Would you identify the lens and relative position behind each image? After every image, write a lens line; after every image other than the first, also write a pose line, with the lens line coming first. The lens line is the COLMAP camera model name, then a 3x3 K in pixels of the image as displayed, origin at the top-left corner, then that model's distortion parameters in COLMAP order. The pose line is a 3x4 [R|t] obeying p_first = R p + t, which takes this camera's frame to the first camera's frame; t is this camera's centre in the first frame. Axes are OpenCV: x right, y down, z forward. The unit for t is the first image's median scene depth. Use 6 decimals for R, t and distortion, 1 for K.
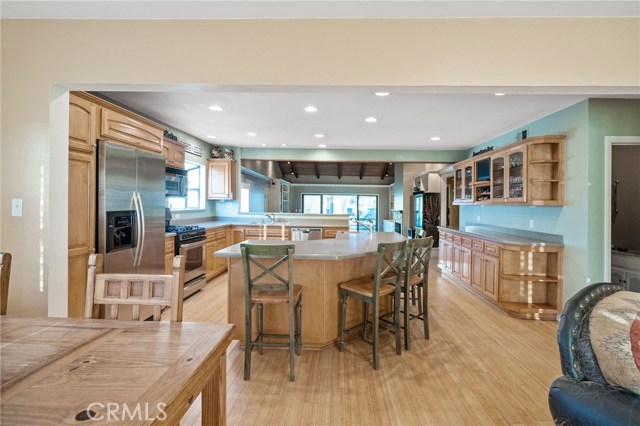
lens RADIAL K [[305.1, 0, 323.8], [0, 305.1, 203.6], [0, 0, 1]] dist [-0.014089, 0.000429]
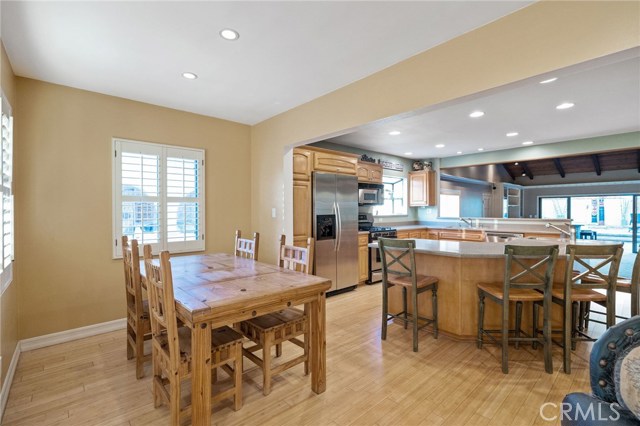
lens RADIAL K [[294.8, 0, 326.1], [0, 294.8, 210.5], [0, 0, 1]] dist [-0.004484, -0.000548]
pose [[0.702045, -0.019263, -0.711872, 0.396499], [0.016741, 0.999804, -0.010544, 0.016938], [0.711936, -0.004515, 0.702230, -0.069760]]
